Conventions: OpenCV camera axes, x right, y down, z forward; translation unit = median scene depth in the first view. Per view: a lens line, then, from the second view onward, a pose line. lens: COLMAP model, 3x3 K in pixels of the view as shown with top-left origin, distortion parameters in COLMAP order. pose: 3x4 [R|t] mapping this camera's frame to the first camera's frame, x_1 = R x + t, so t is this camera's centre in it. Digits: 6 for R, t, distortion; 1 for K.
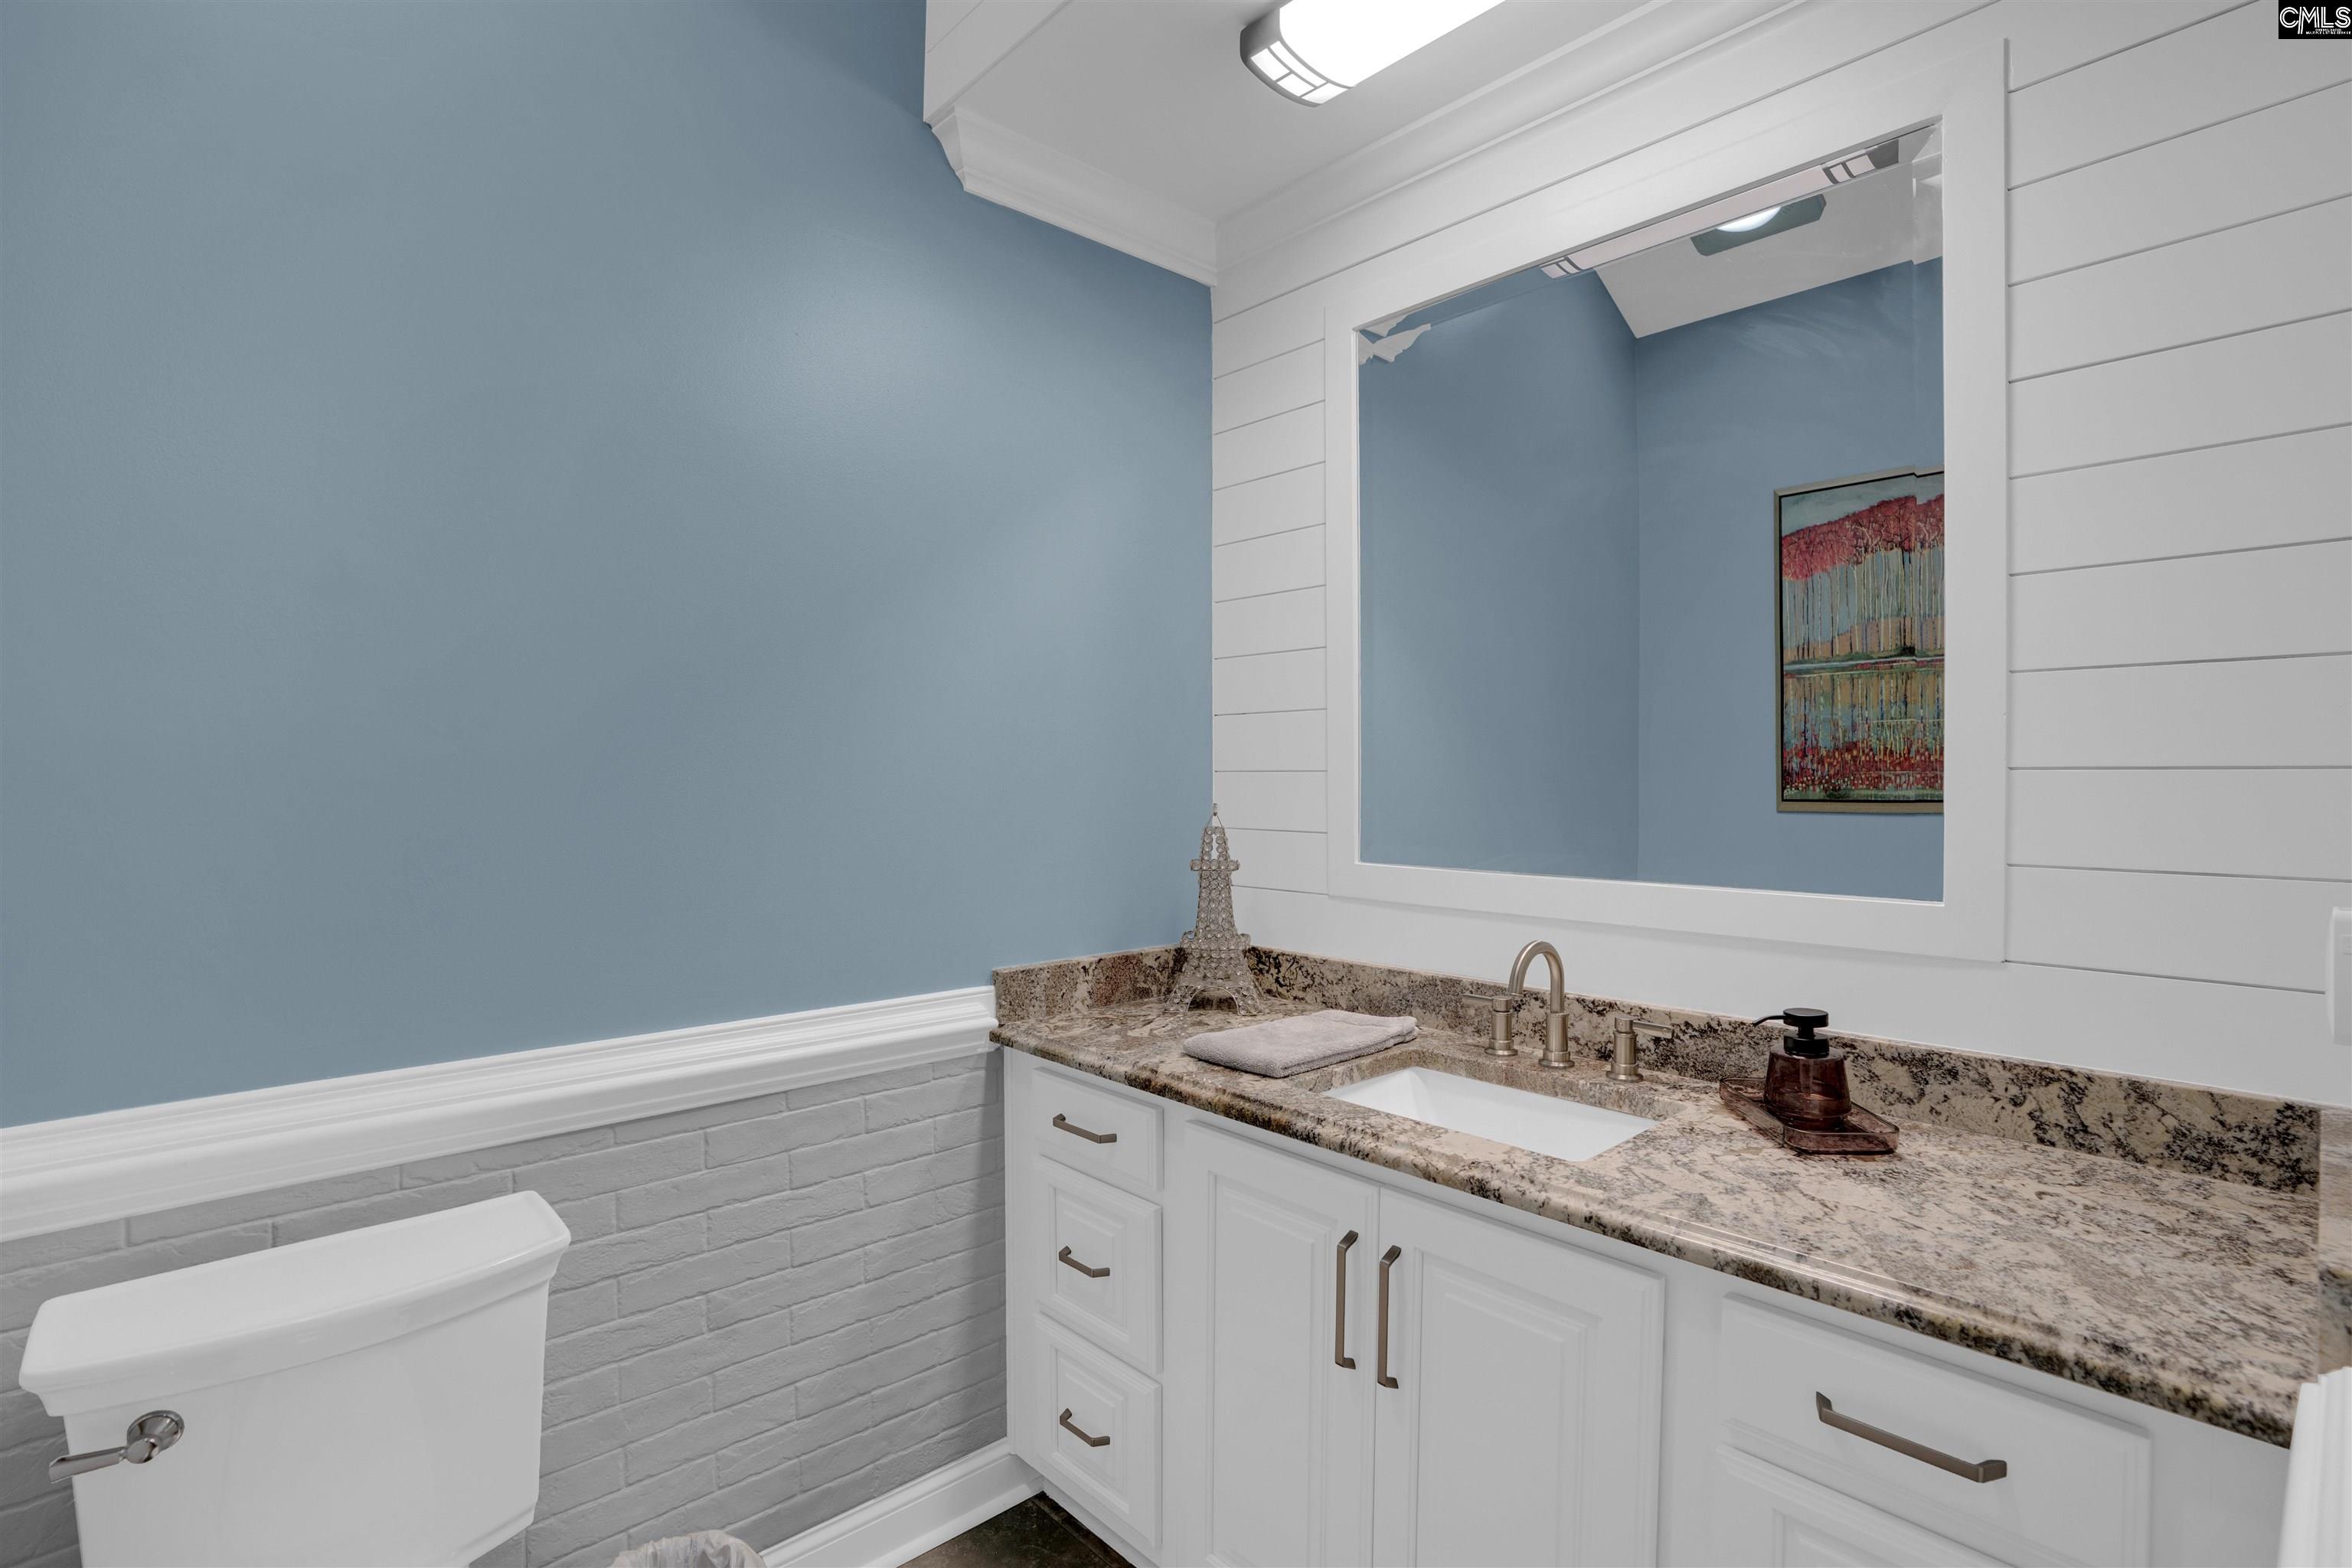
lens RADIAL K [[1078.5, 0, 1177.6], [0, 1078.5, 786.5], [0, 0, 1]] dist [-0.062705, 0.023633]
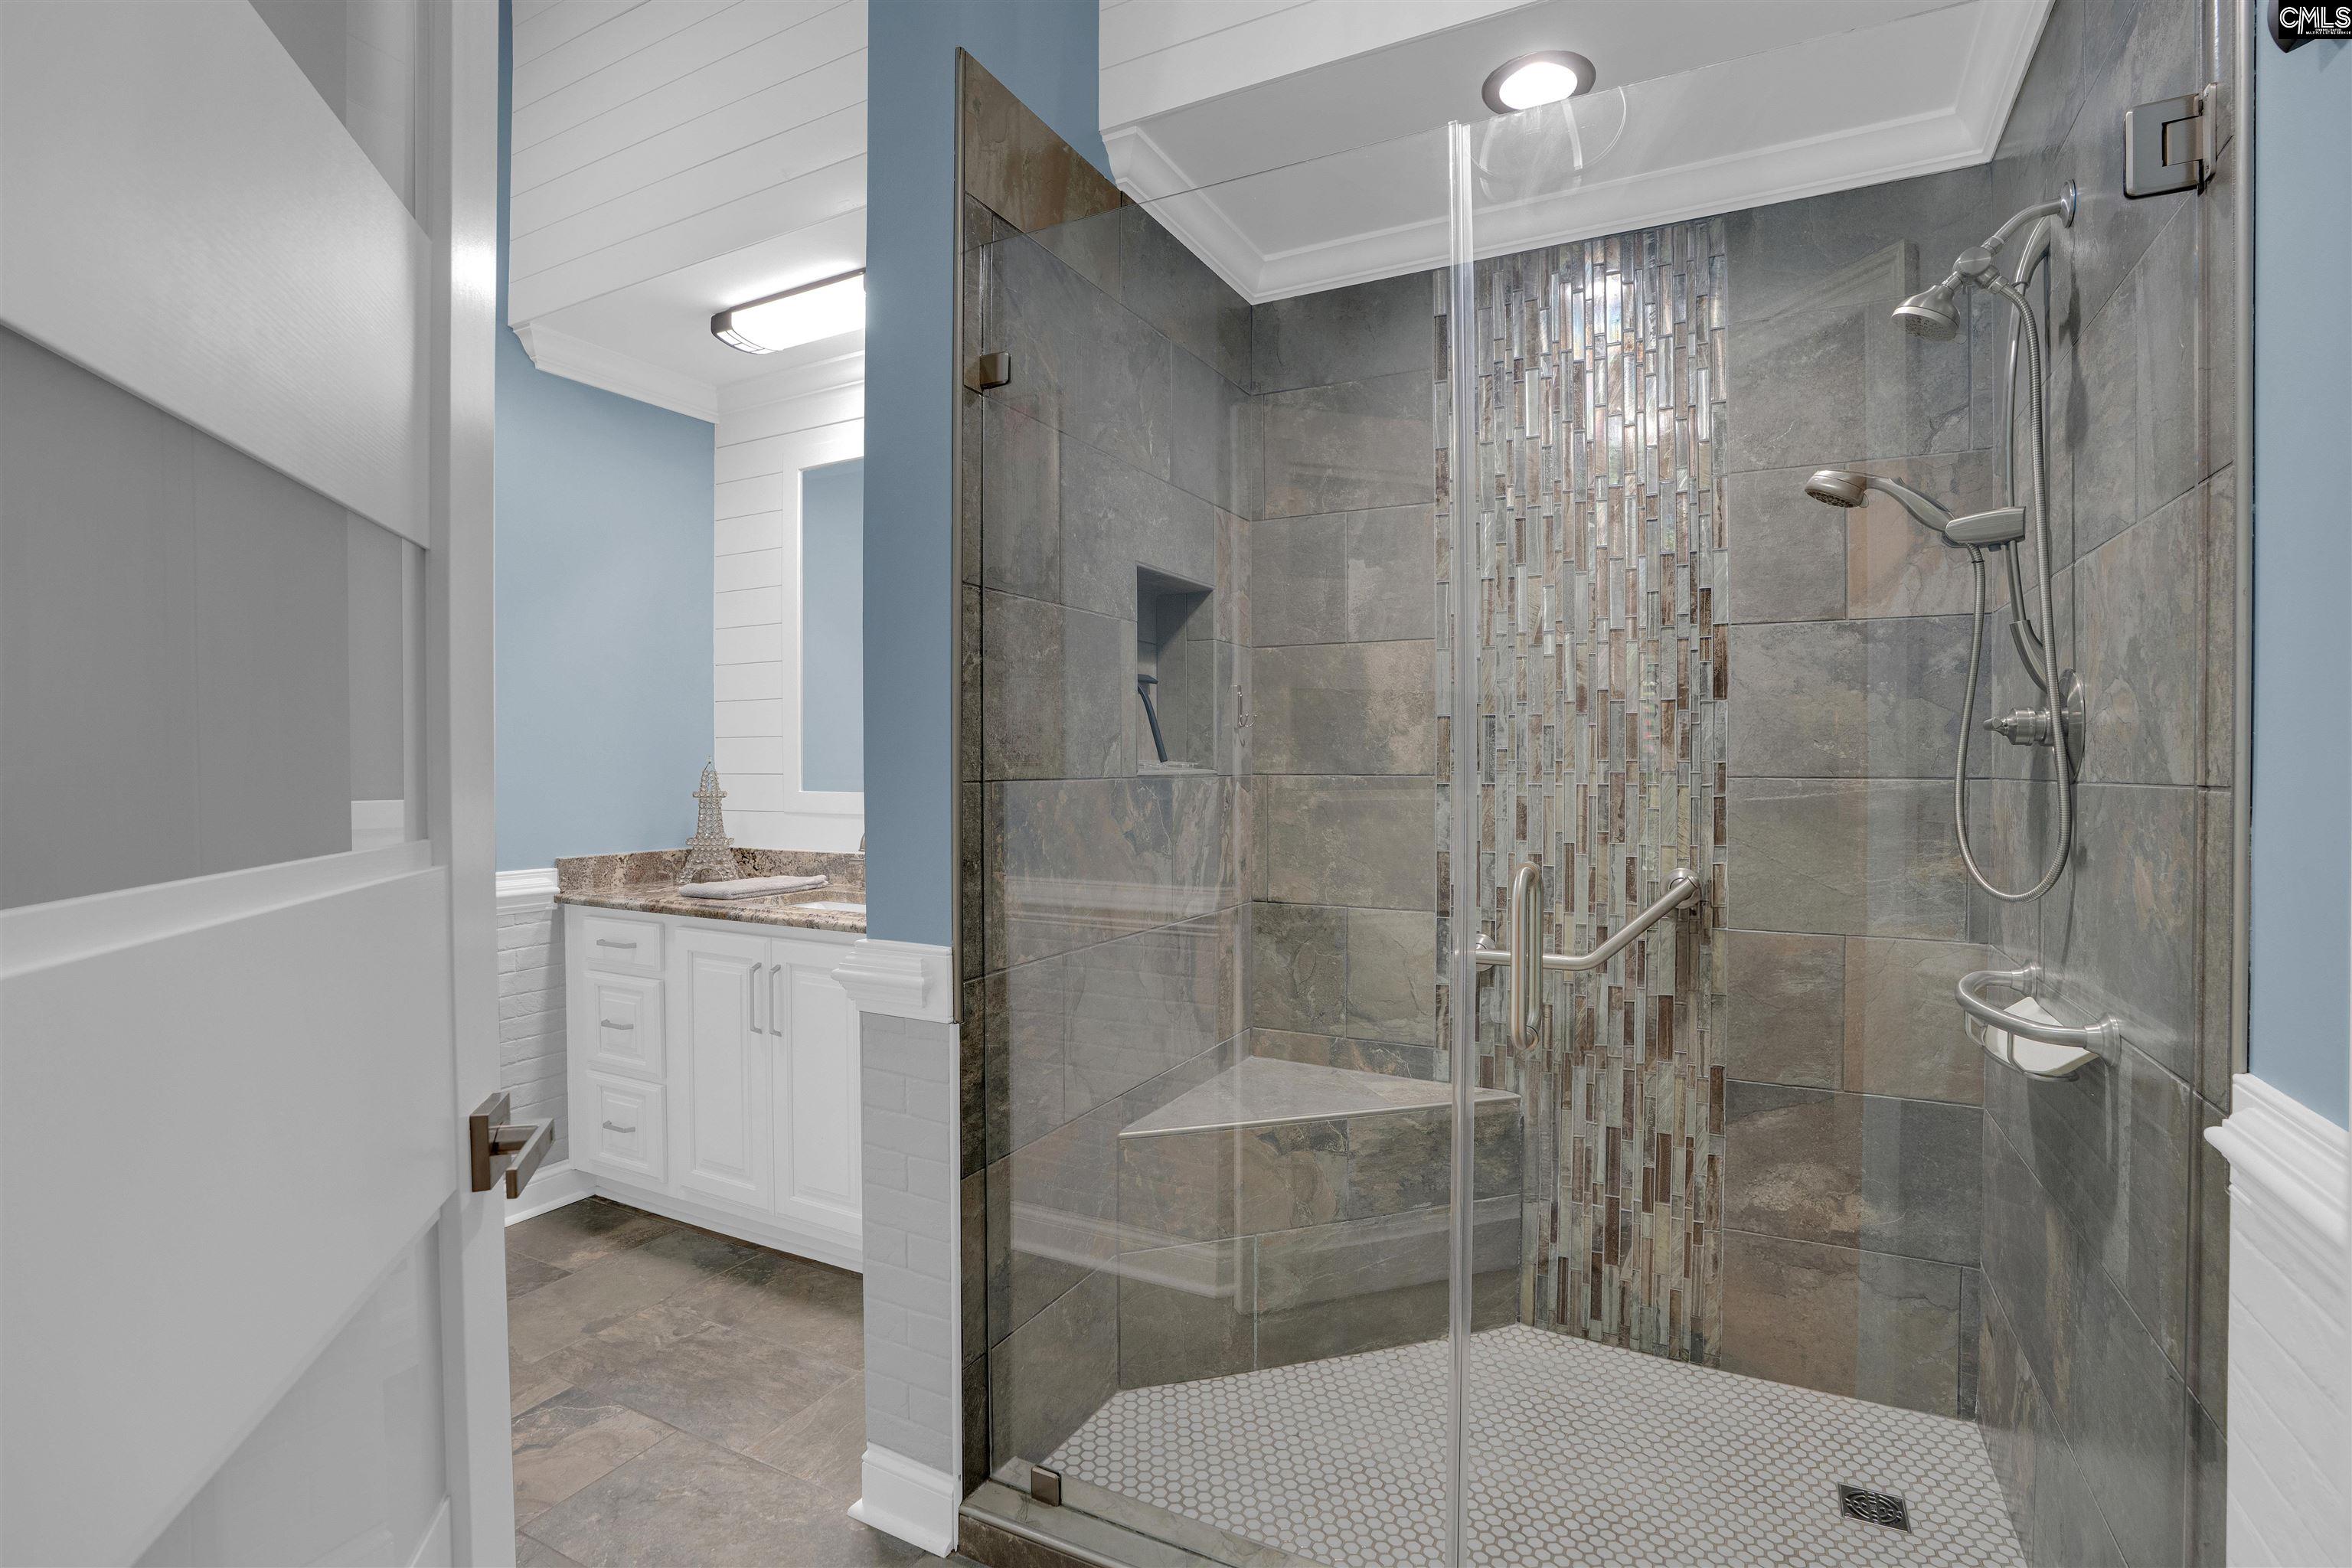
lens RADIAL K [[1078.5, 0, 1177.6], [0, 1078.5, 786.5], [0, 0, 1]] dist [-0.062705, 0.023633]
pose [[0.937078, -0.003760, 0.349101, 0.145441], [0.003370, 0.999993, 0.001725, 0.066682], [-0.349105, -0.000439, 0.937084, -0.799115]]
